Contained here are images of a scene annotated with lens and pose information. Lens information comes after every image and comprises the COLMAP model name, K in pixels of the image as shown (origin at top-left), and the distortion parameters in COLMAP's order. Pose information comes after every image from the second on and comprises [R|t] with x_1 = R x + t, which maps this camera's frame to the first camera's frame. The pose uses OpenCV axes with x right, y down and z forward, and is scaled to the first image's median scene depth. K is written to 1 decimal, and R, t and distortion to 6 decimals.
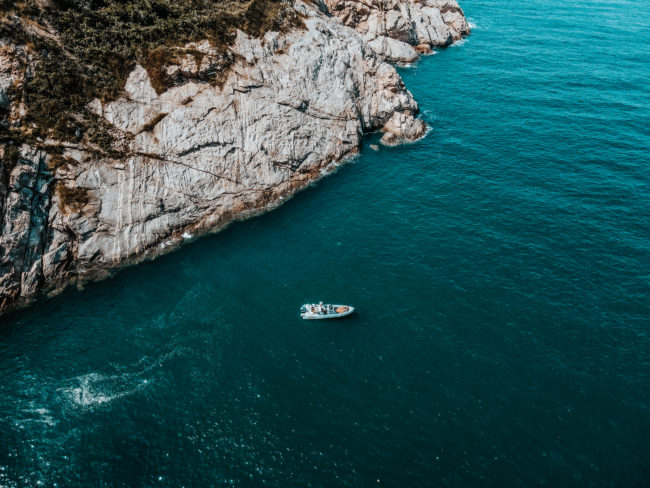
lens RADIAL K [[478.1, 0, 326.1], [0, 478.1, 235.5], [0, 0, 1]] dist [0.019852, 0.007092]
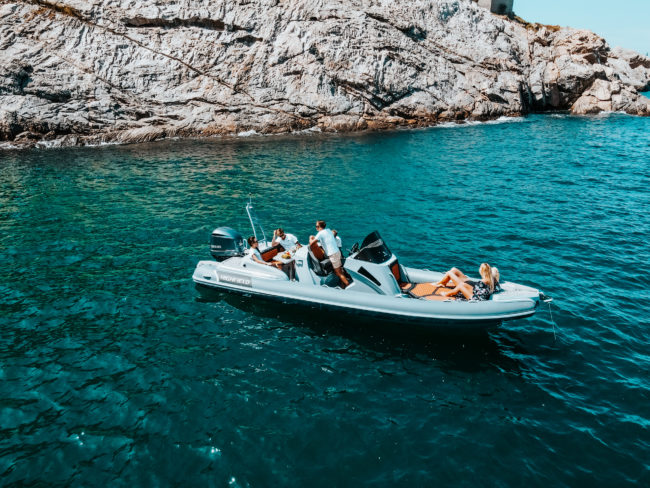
lens RADIAL K [[488.9, 0, 328.7], [0, 488.9, 234.8], [0, 0, 1]] dist [0.015009, 0.015647]
pose [[0.965147, 0.071784, -0.251670, 0.014028], [-0.146429, 0.945154, -0.291963, 0.126359], [0.216909, 0.318639, 0.922724, 0.630626]]
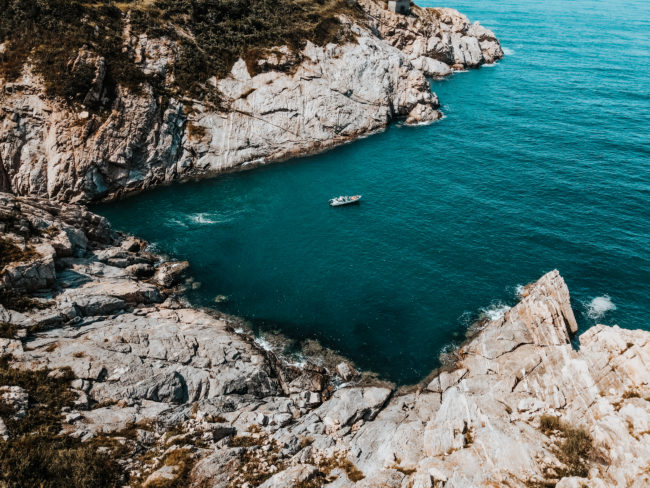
lens RADIAL K [[488.9, 0, 328.7], [0, 488.9, 234.8], [0, 0, 1]] dist [0.015009, 0.015647]
pose [[0.989607, 0.072557, -0.124153, 0.117953], [-0.082358, 0.993722, -0.075716, 0.293911], [0.117880, 0.085154, 0.989370, -0.451601]]
